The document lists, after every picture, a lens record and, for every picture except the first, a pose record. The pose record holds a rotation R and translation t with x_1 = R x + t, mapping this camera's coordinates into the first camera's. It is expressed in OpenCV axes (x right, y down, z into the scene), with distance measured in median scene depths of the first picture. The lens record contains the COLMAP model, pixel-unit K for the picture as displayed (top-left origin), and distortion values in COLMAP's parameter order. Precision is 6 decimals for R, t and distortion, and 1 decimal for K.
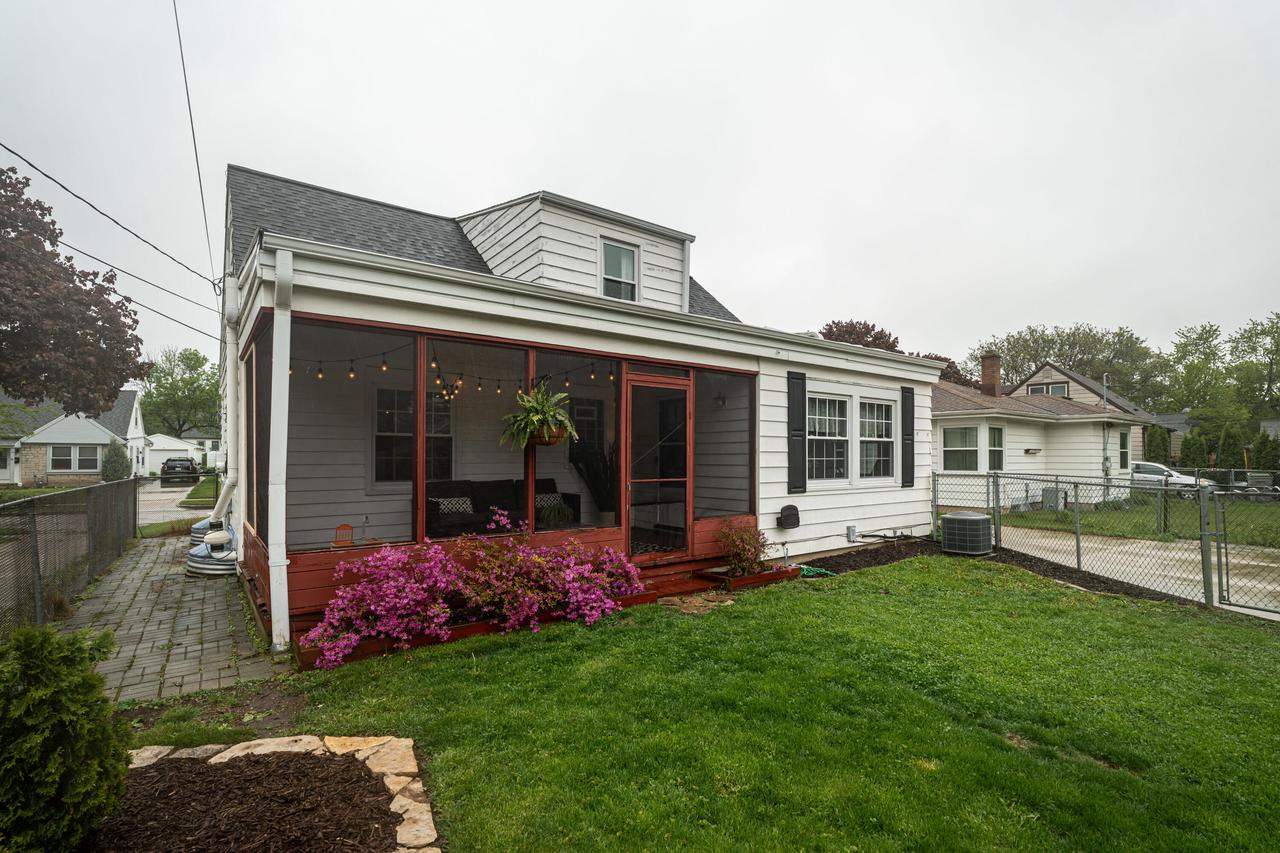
lens RADIAL K [[578.9, 0, 633.4], [0, 578.9, 454.0], [0, 0, 1]] dist [-0.004572, 0.000827]
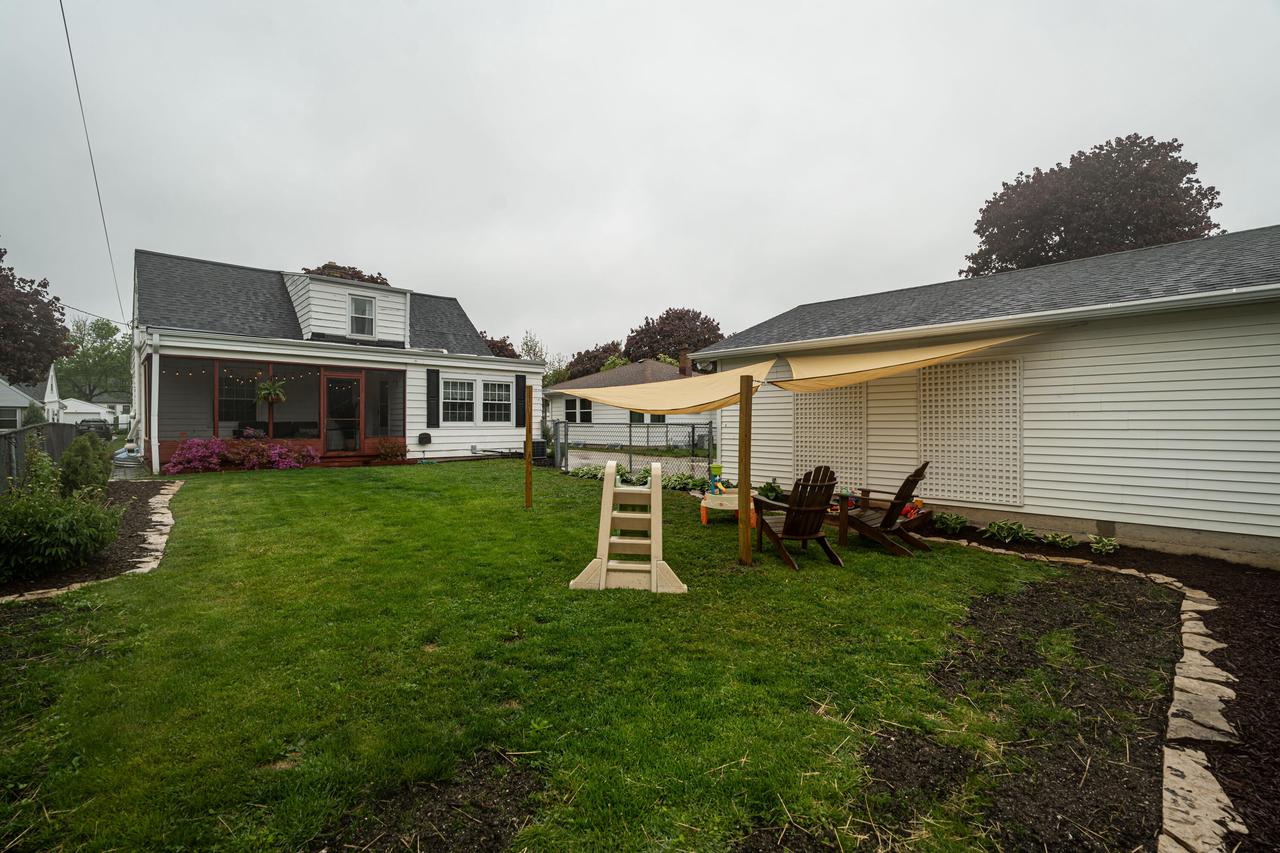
lens RADIAL K [[578.9, 0, 639.7], [0, 578.9, 424.7], [0, 0, 1]] dist [-0.004572, 0.000827]
pose [[0.994912, -0.001478, 0.100733, 0.680189], [0.000679, 0.999968, 0.007970, 0.034269], [-0.100741, -0.007861, 0.994882, -0.952599]]
